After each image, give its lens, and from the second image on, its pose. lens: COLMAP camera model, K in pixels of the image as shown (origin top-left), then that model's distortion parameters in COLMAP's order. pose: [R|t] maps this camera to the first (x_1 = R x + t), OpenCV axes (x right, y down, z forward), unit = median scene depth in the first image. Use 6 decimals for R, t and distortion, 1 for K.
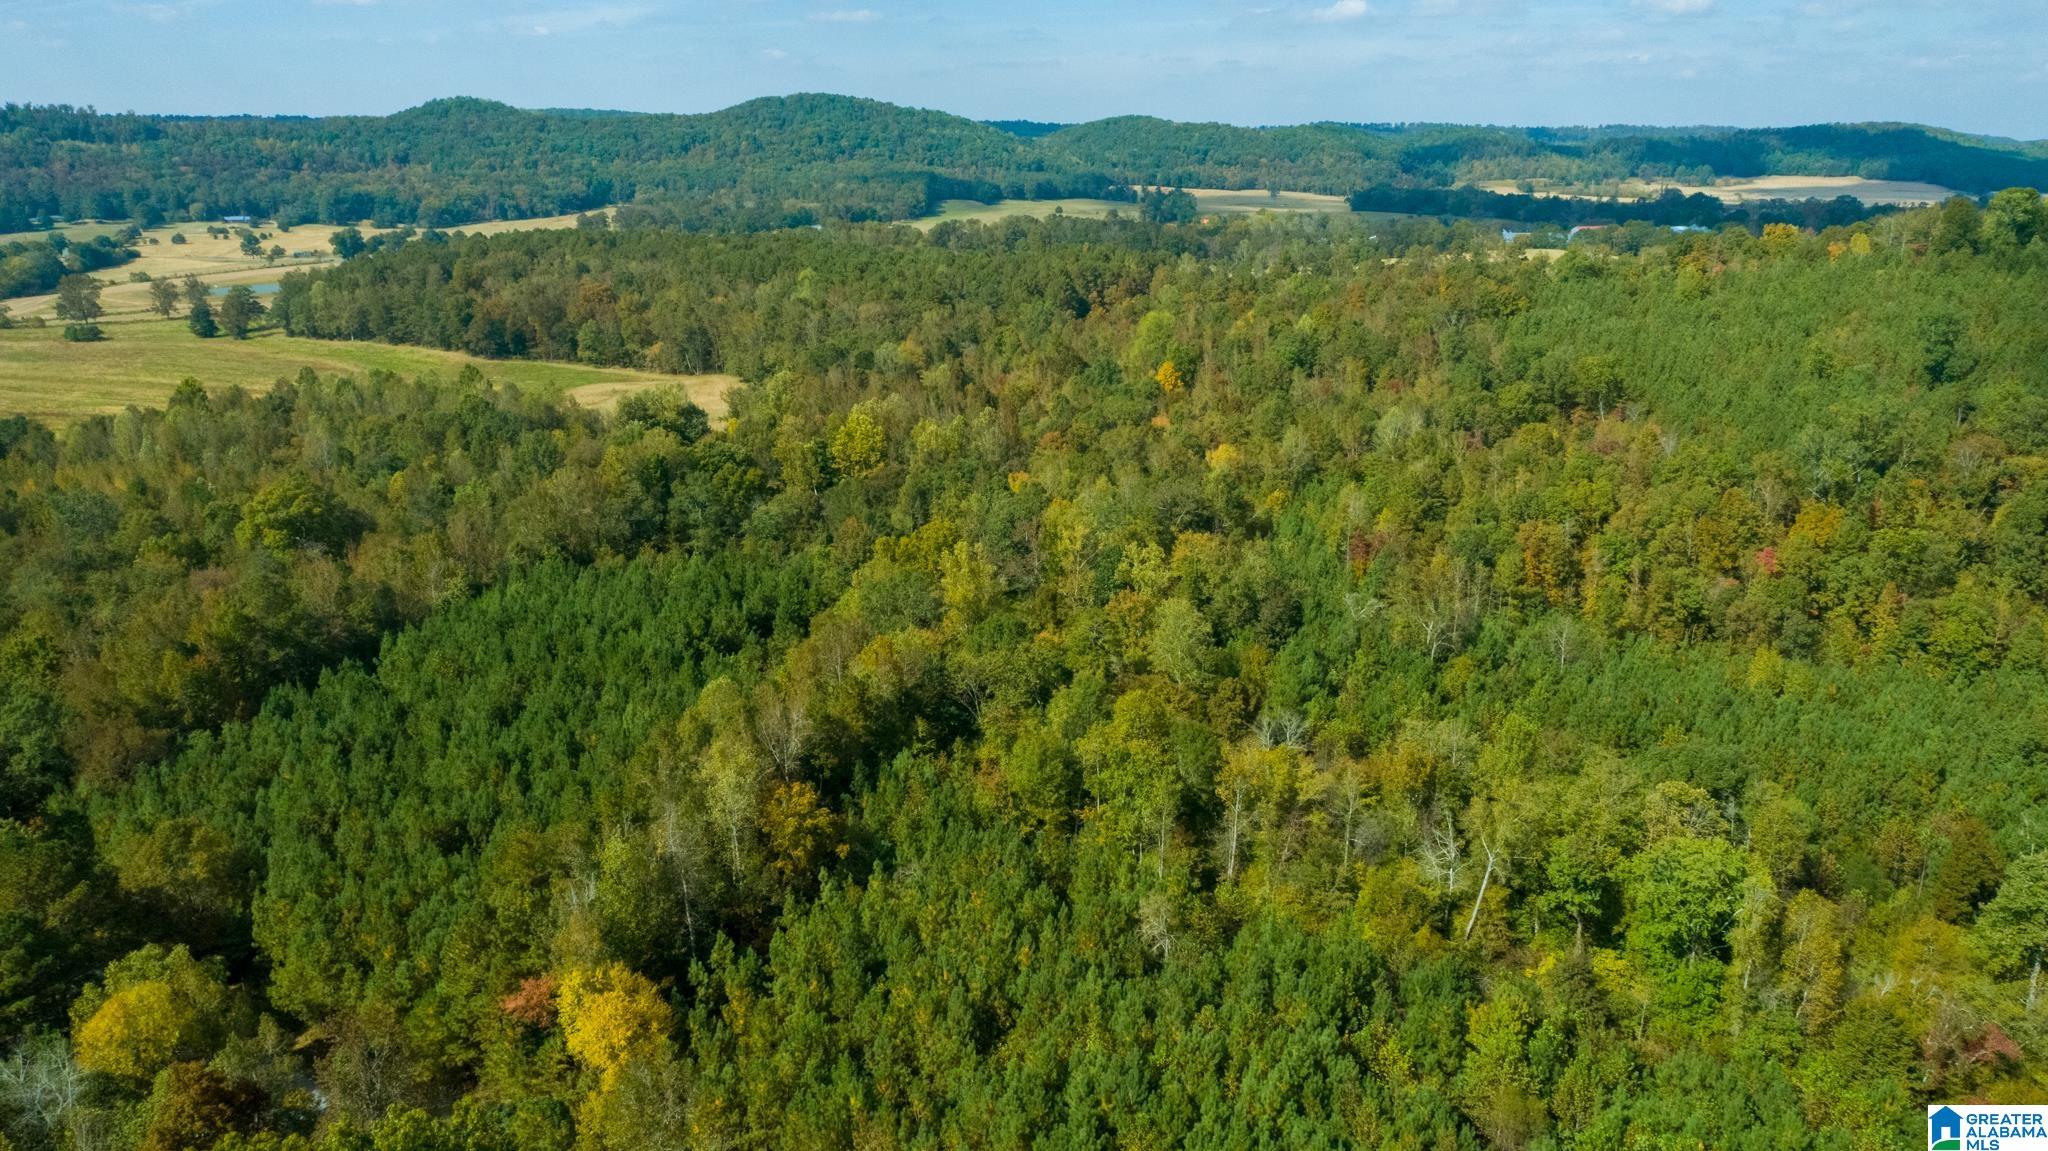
lens RADIAL K [[1409.0, 0, 1024.0], [0, 1409.0, 575.5], [0, 0, 1]] dist [-0.007893, 0.016395]
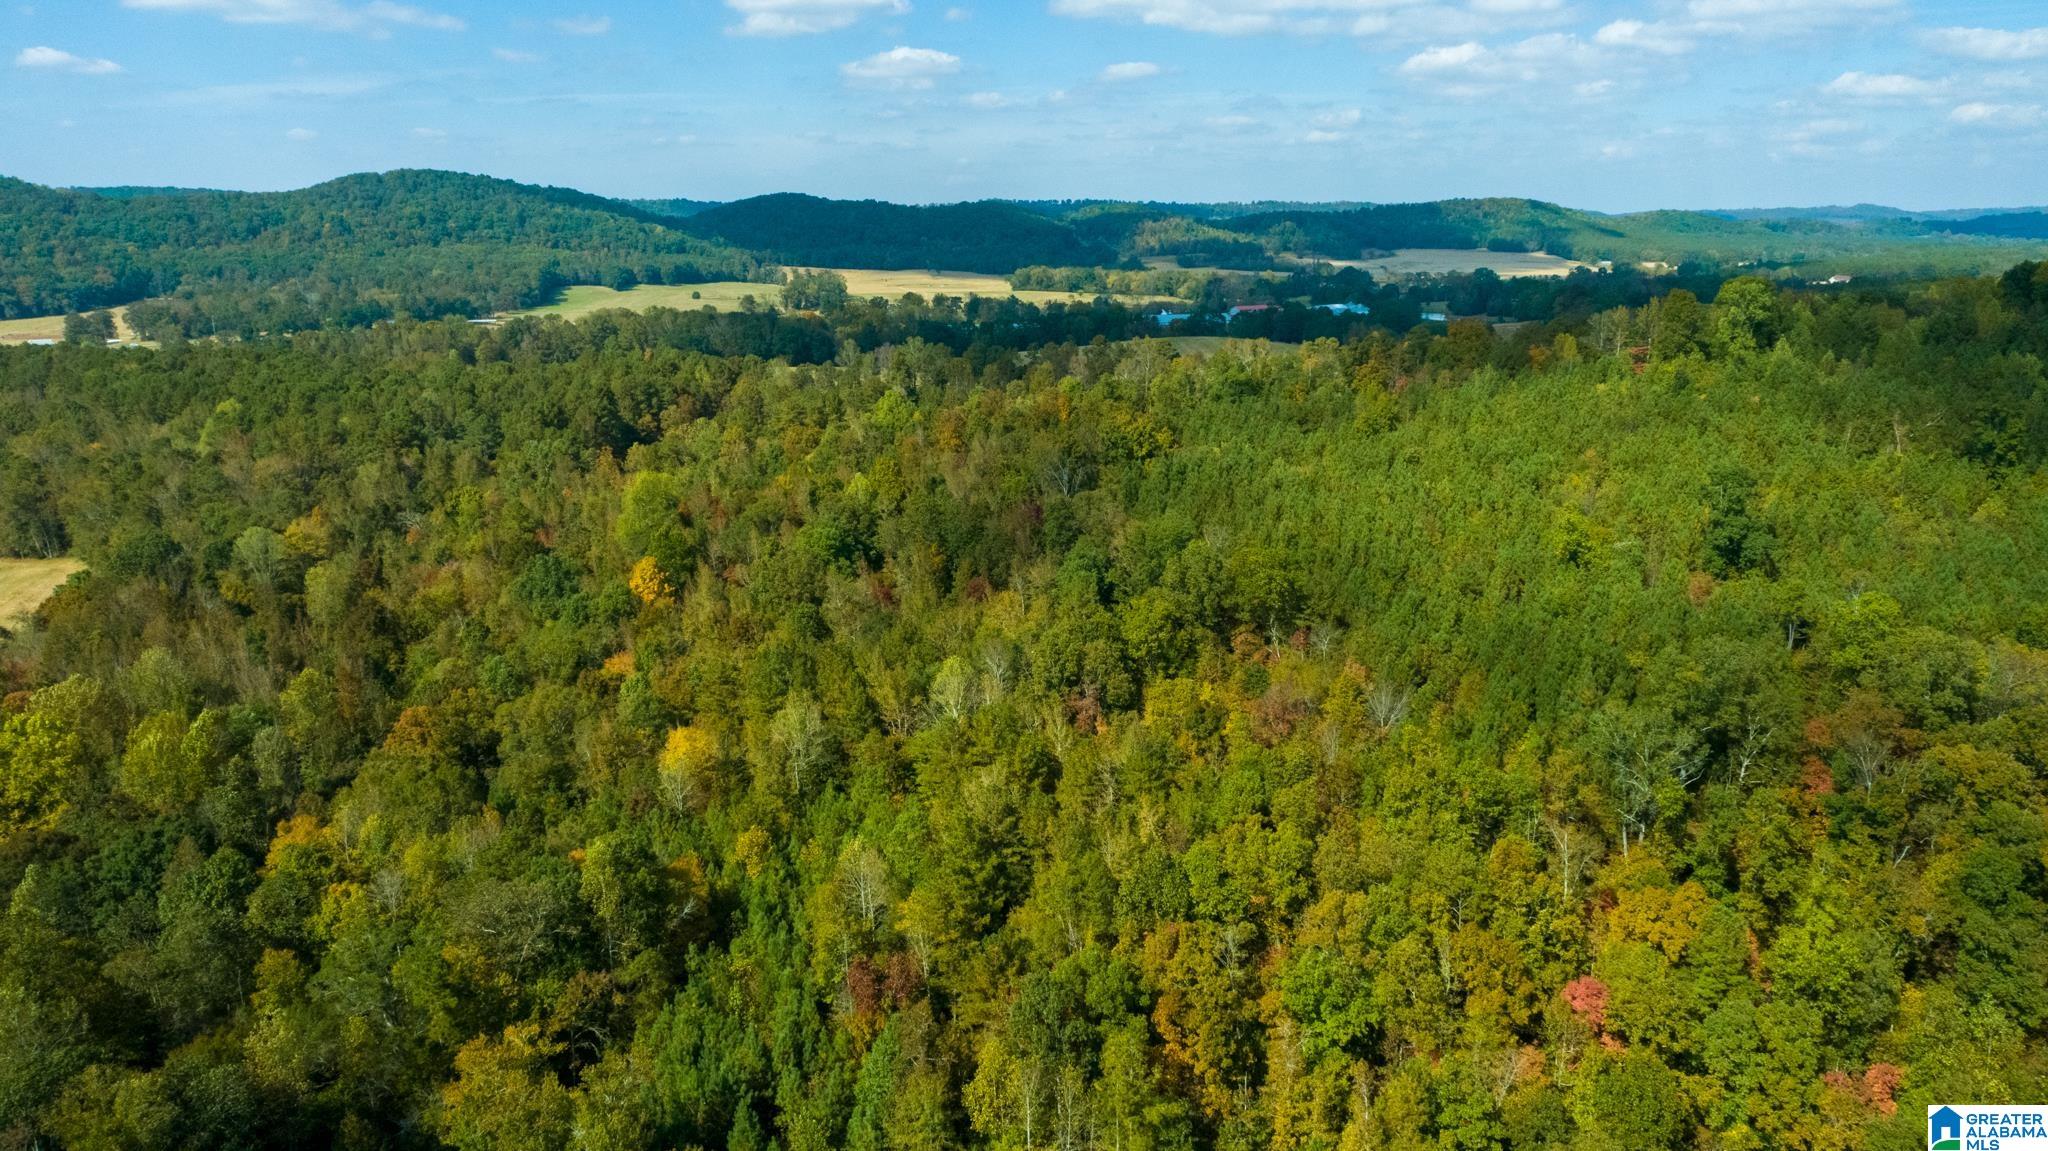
lens RADIAL K [[1409.0, 0, 1024.0], [0, 1409.0, 575.5], [0, 0, 1]] dist [-0.007893, 0.016395]
pose [[0.976884, -0.058210, 0.205691, 0.129570], [0.068629, 0.996677, -0.043882, -0.096142], [-0.202453, 0.056984, 0.977633, 0.303965]]
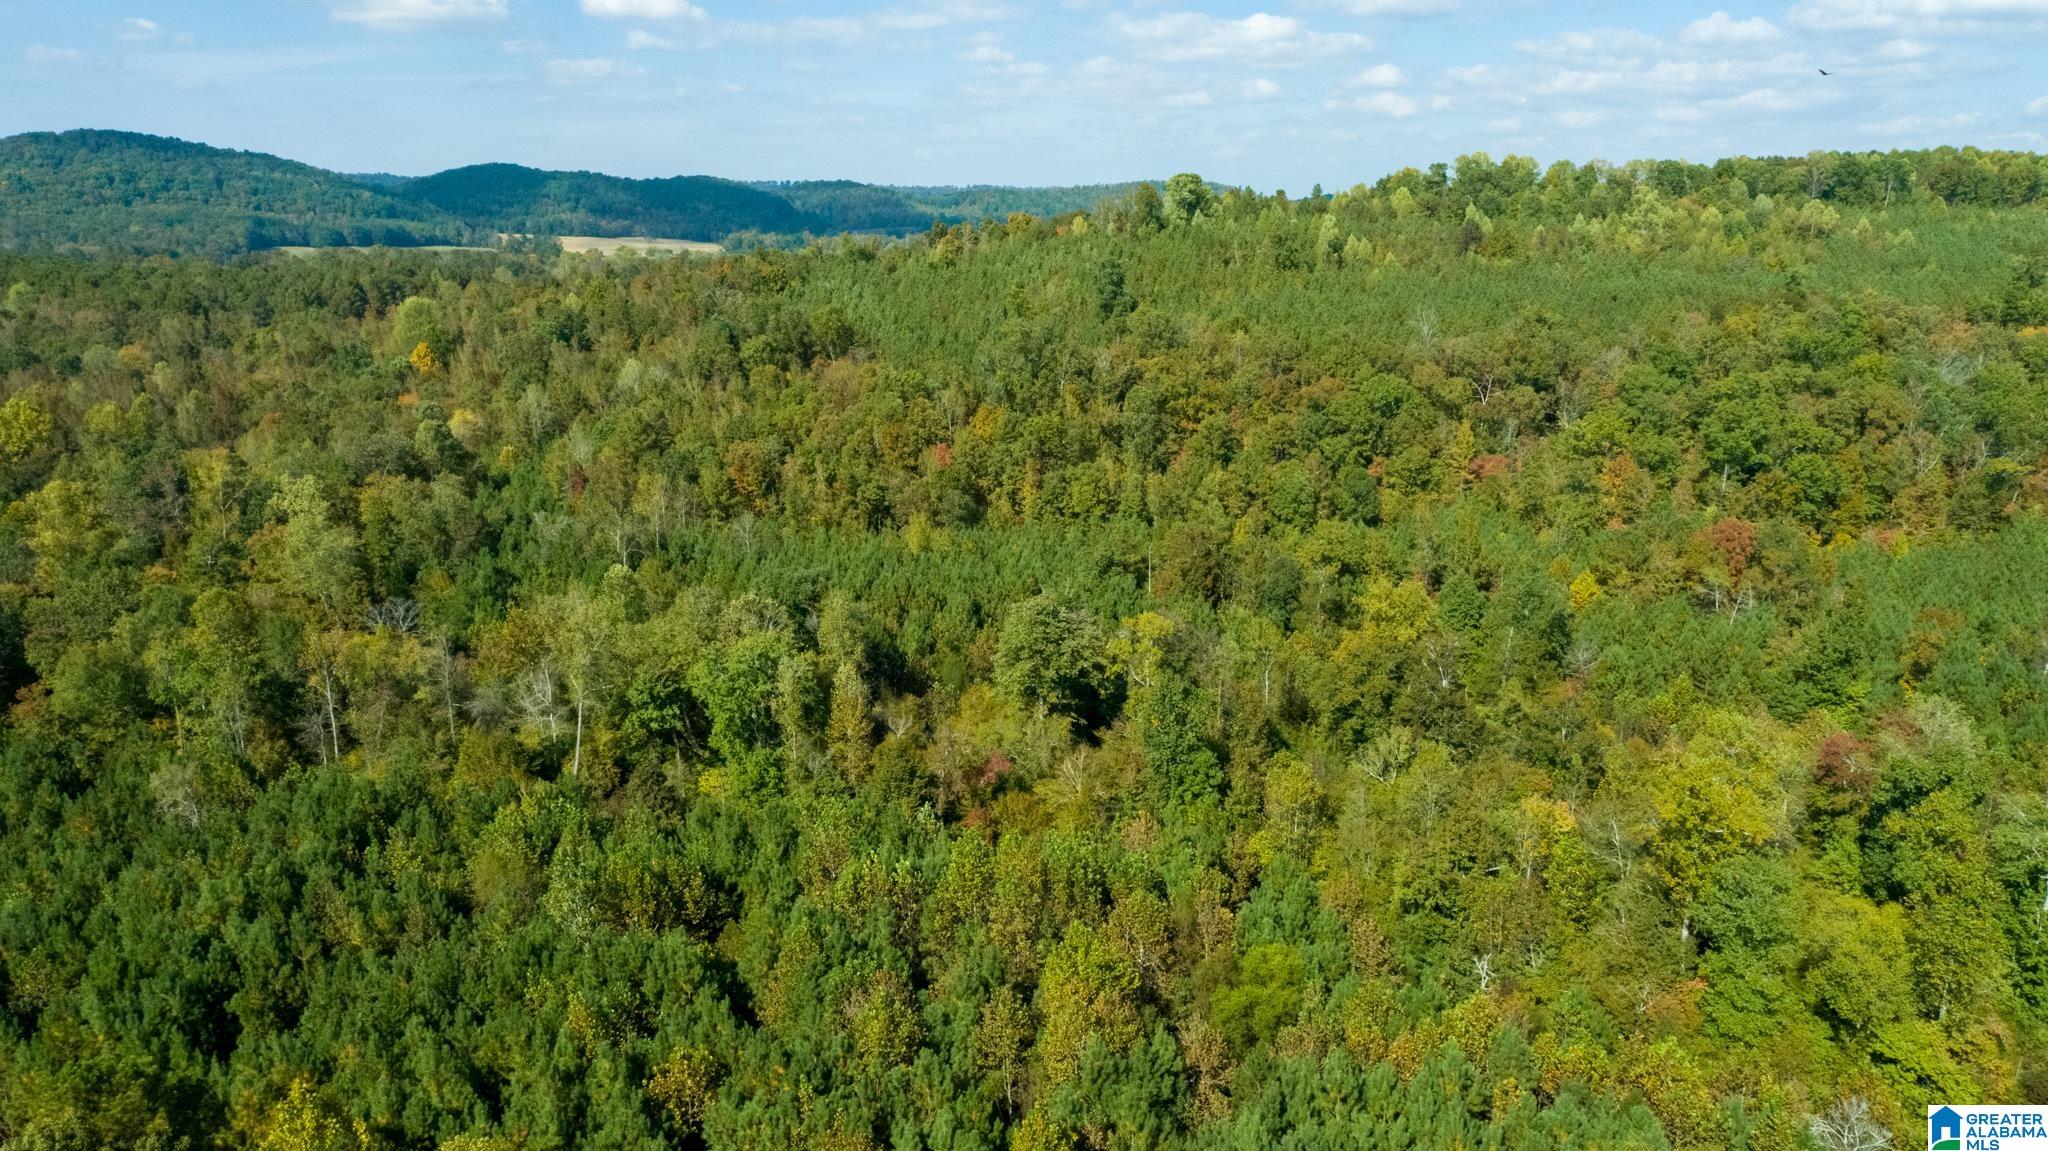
lens RADIAL K [[1409.0, 0, 1024.0], [0, 1409.0, 575.5], [0, 0, 1]] dist [-0.007893, 0.016395]
pose [[0.920485, -0.096301, 0.378726, 0.095208], [0.112465, 0.993439, -0.020736, 0.066072], [-0.374245, 0.061681, 0.925276, -0.020042]]
